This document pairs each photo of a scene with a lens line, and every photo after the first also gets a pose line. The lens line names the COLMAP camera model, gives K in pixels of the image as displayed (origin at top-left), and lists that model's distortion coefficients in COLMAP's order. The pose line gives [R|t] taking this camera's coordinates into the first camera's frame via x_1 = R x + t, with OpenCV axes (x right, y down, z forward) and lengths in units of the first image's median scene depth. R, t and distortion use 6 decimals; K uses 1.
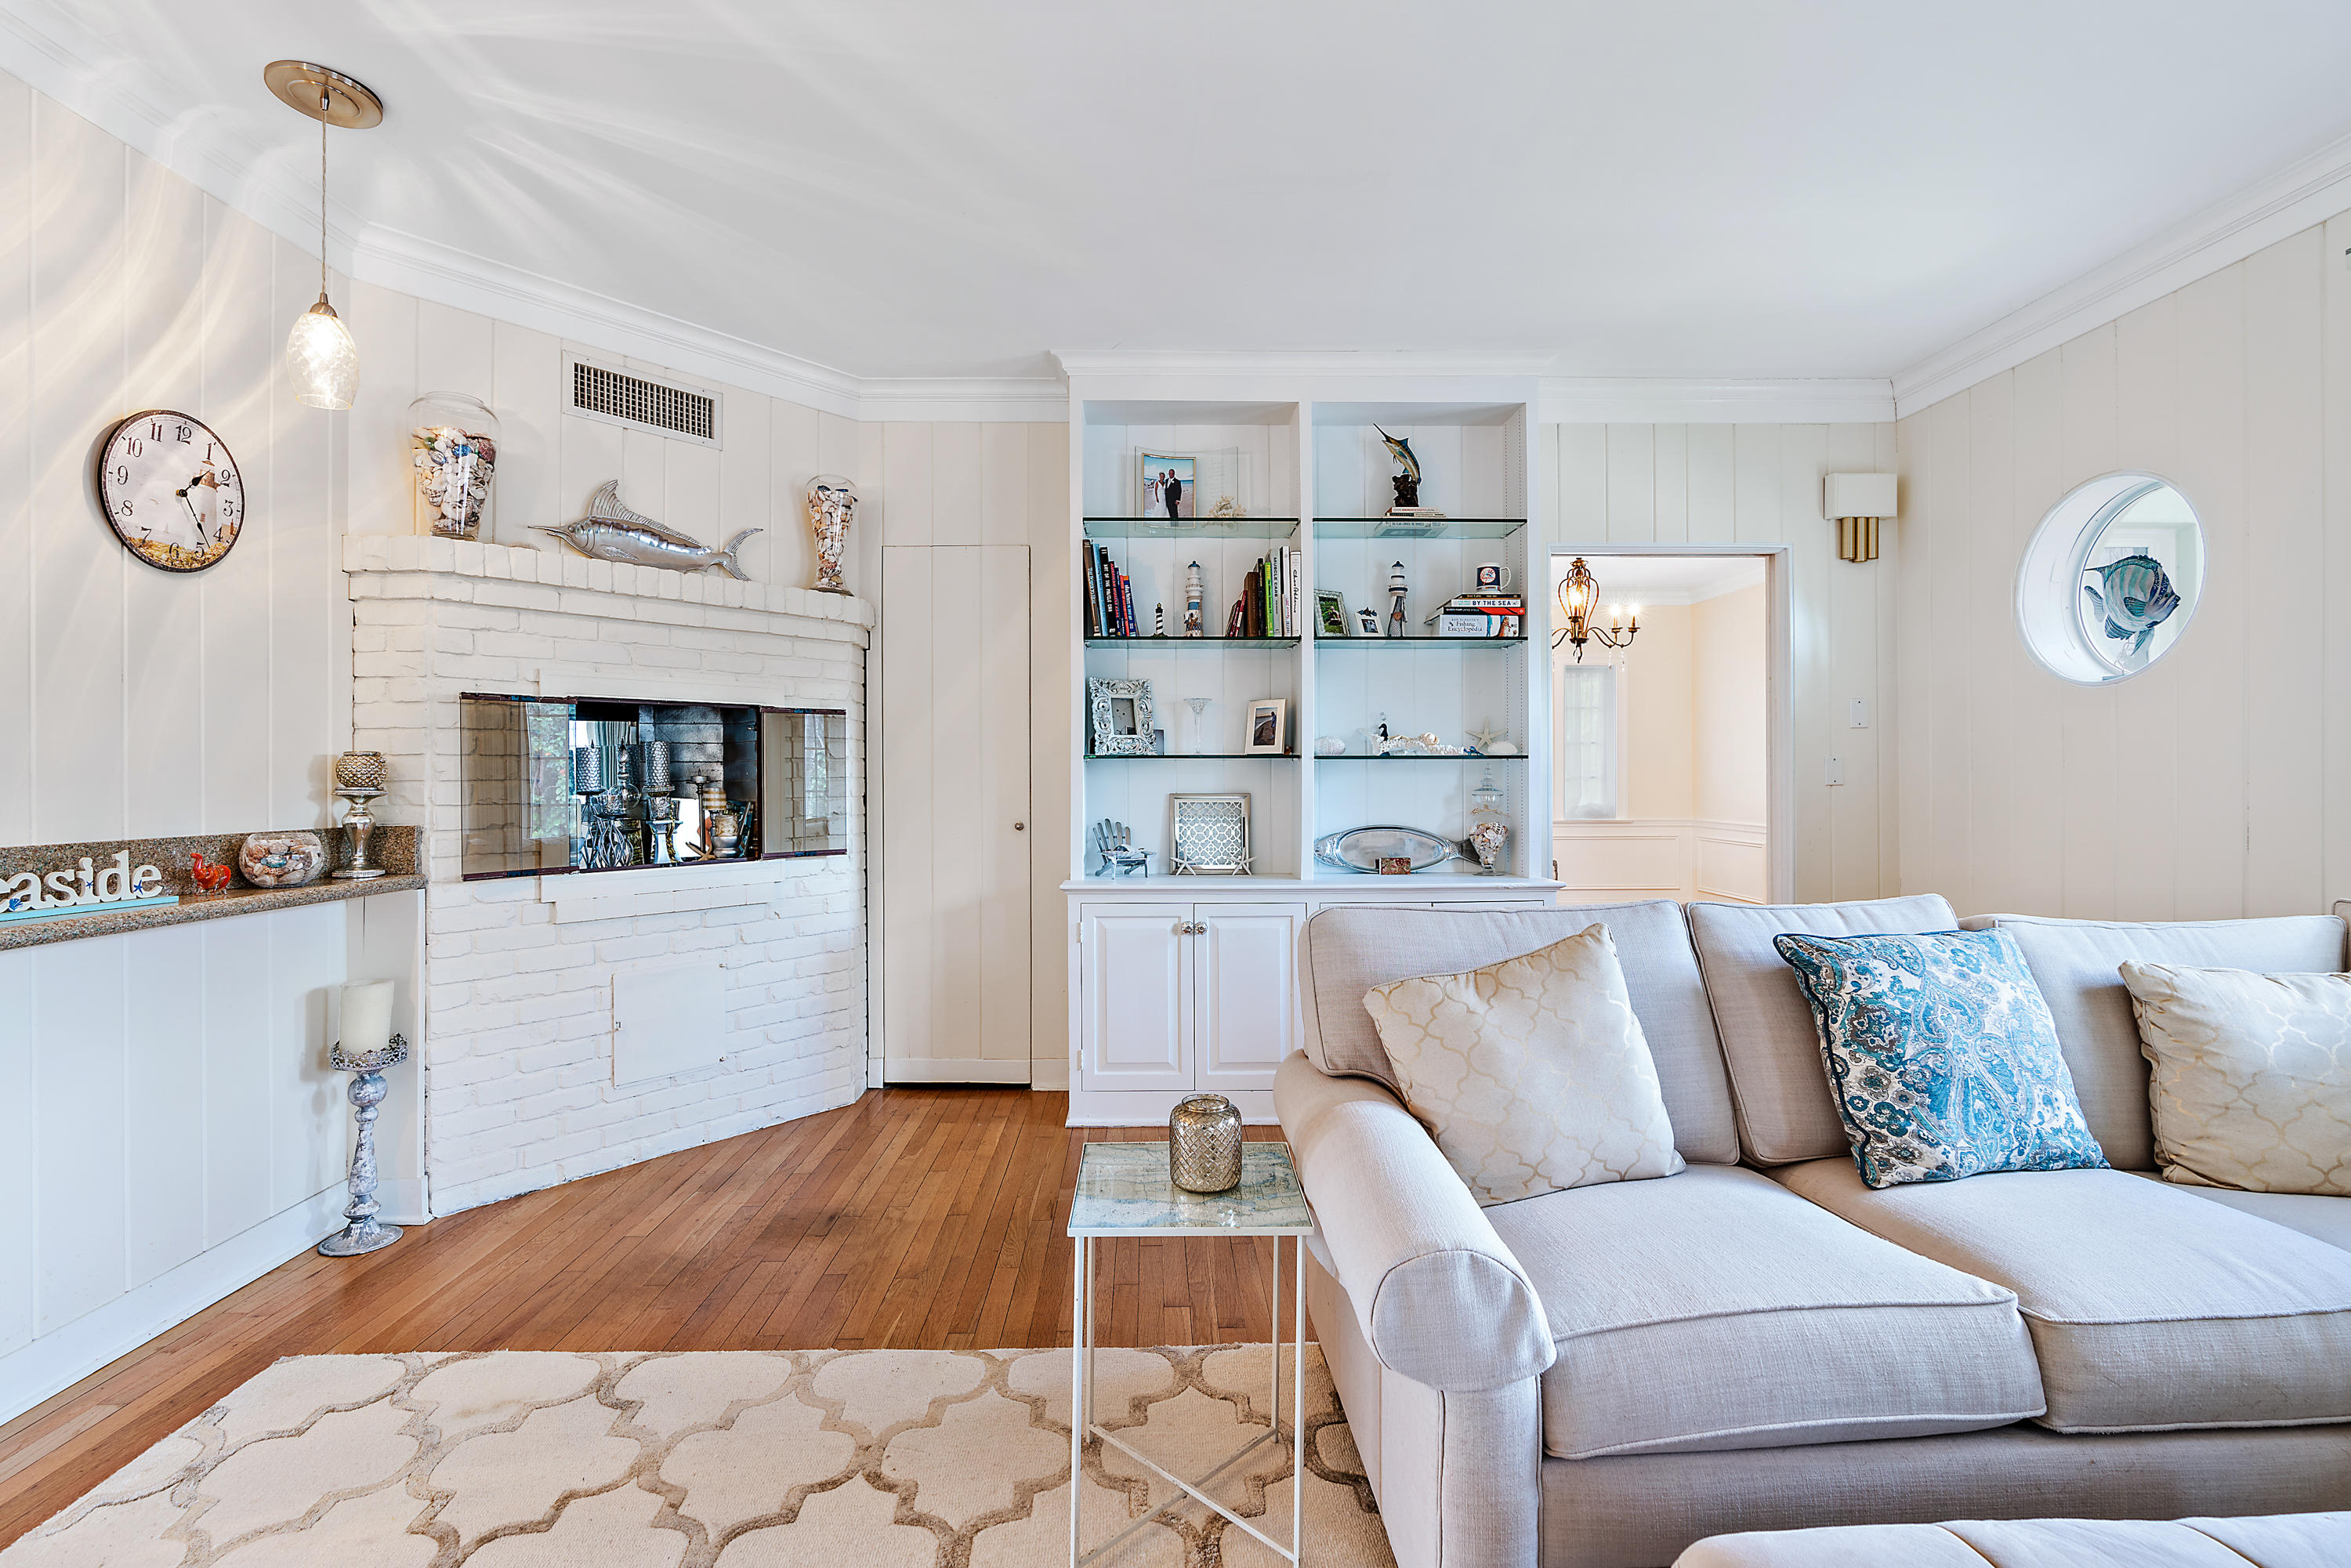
lens RADIAL K [[1050.3, 0, 1171.3], [0, 1050.3, 776.3], [0, 0, 1]] dist [-0.019030, 0.007311]
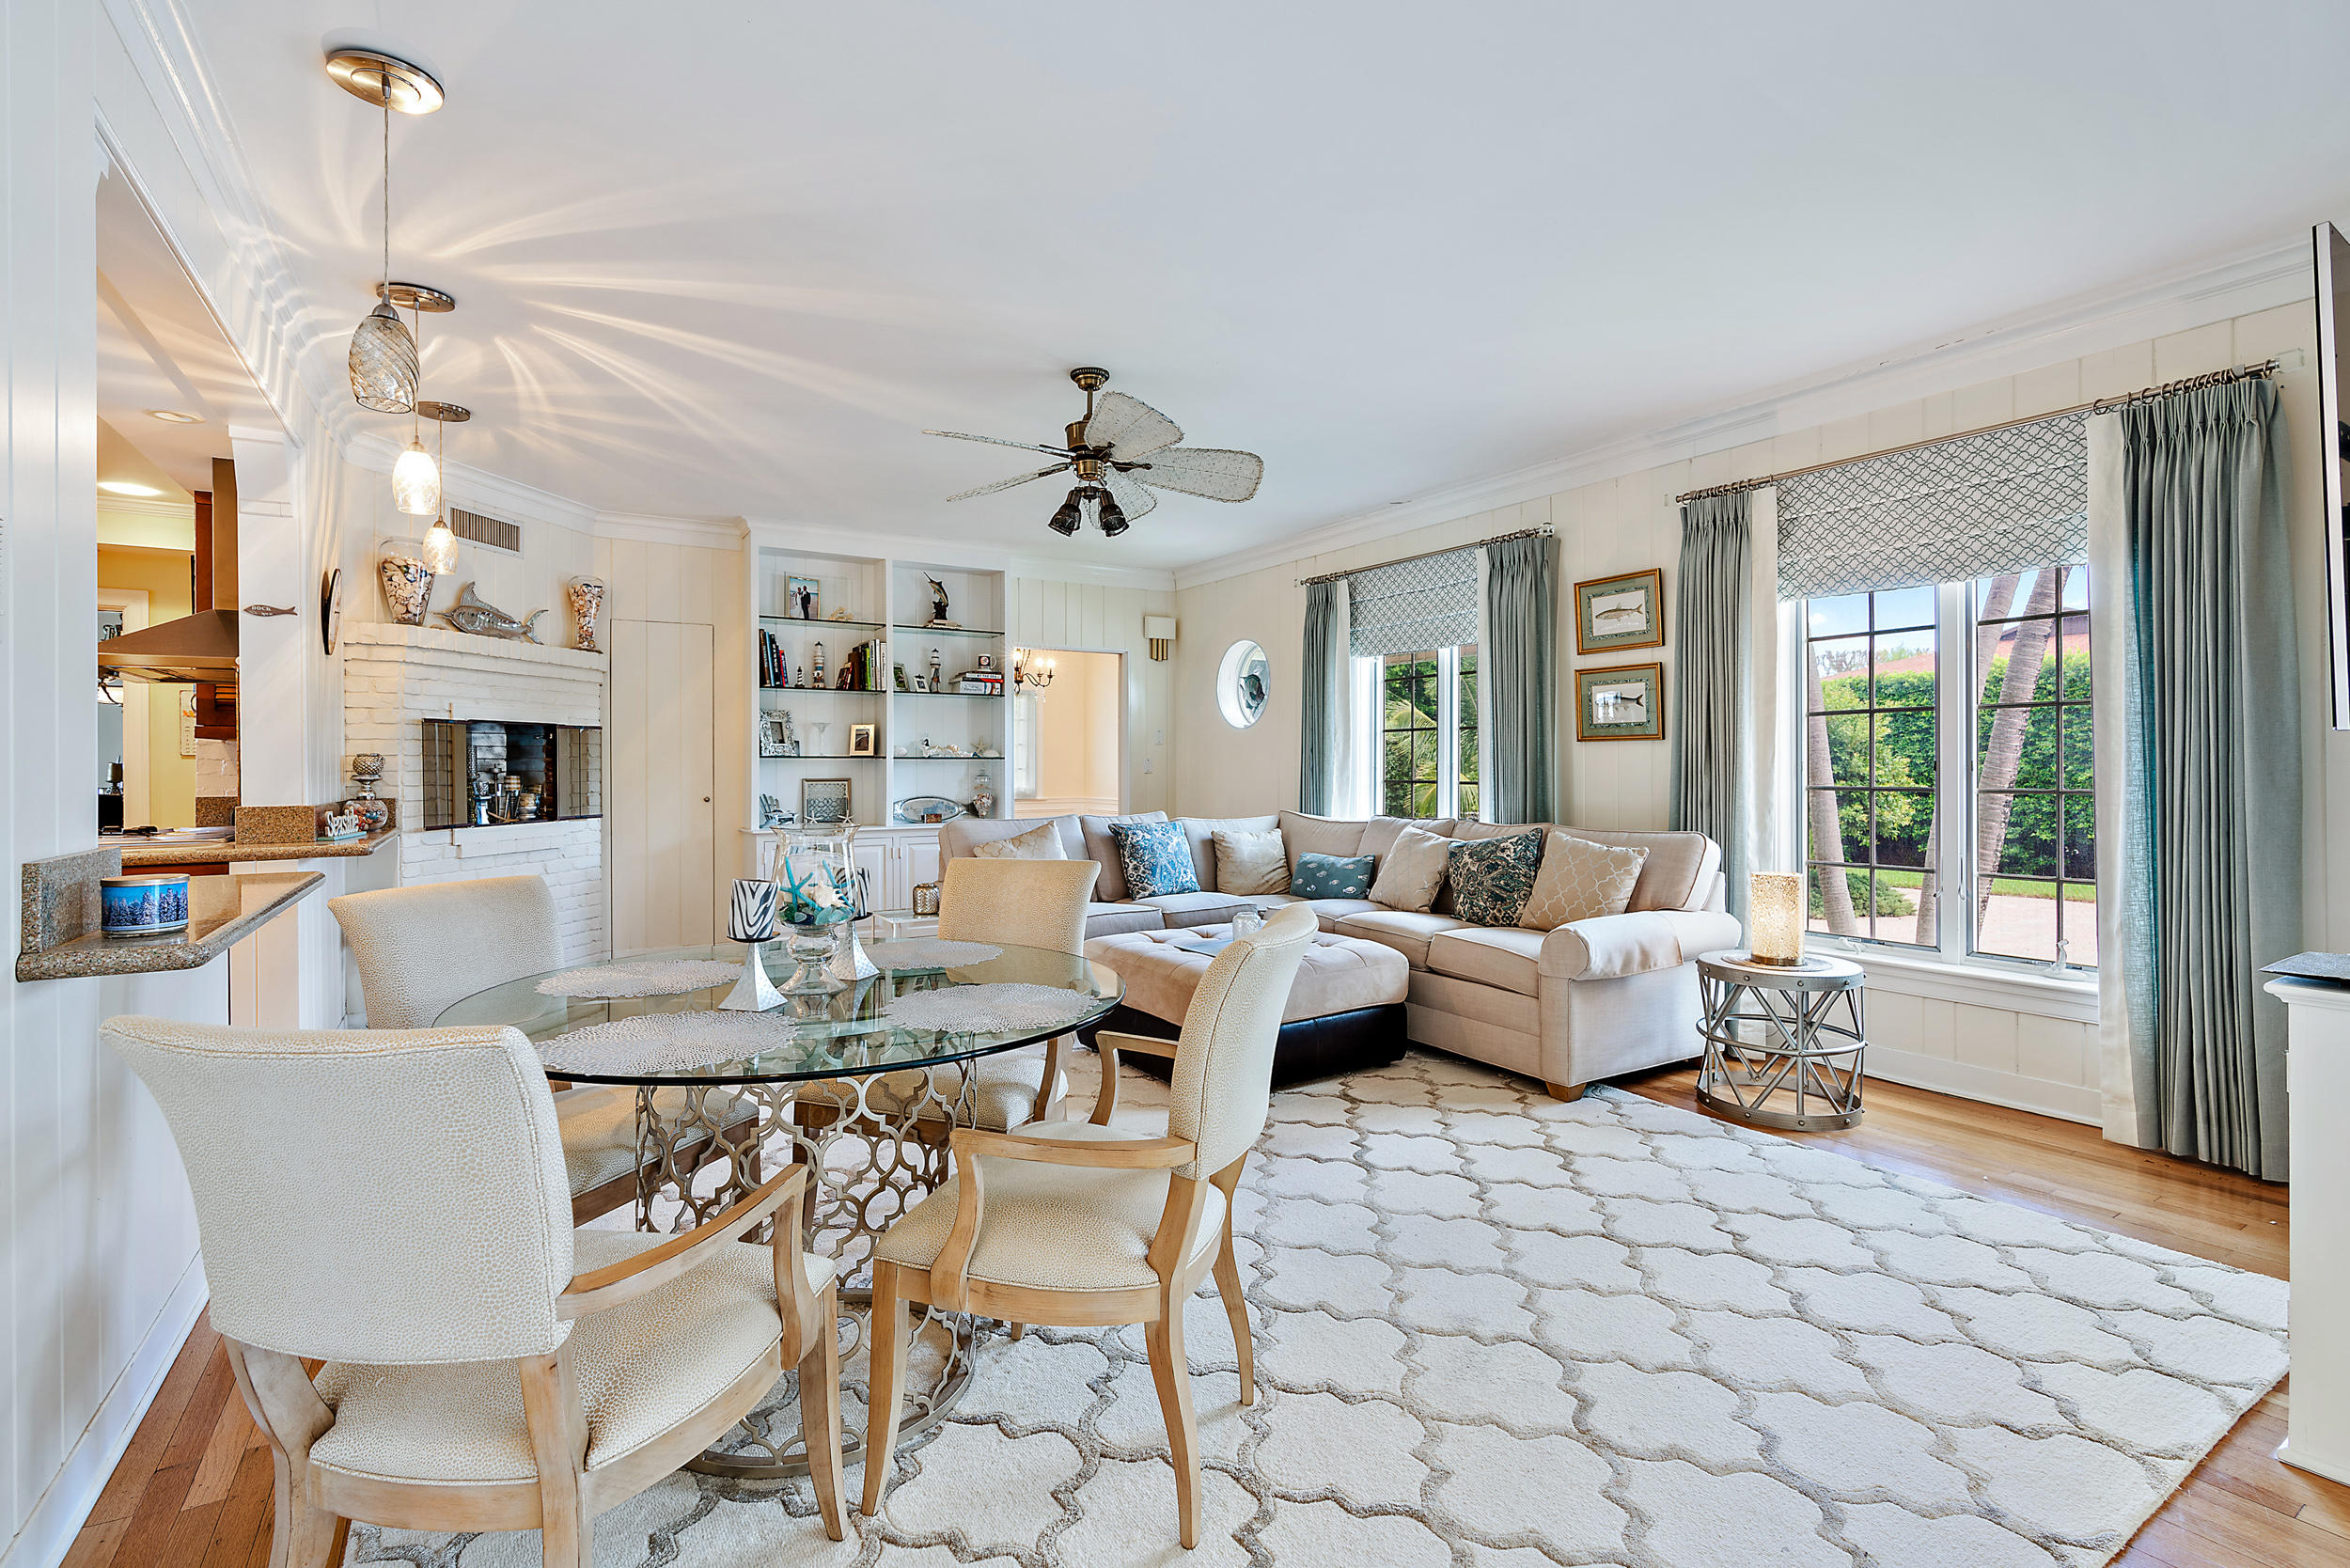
lens RADIAL K [[1049.9, 0, 1170.8], [0, 1049.9, 776.3], [0, 0, 1]] dist [-0.019030, 0.007311]
pose [[0.856024, -0.003417, 0.516925, -0.390046], [-0.001119, 0.999964, 0.008463, -0.002133], [-0.516935, -0.007823, 0.855989, -0.792789]]
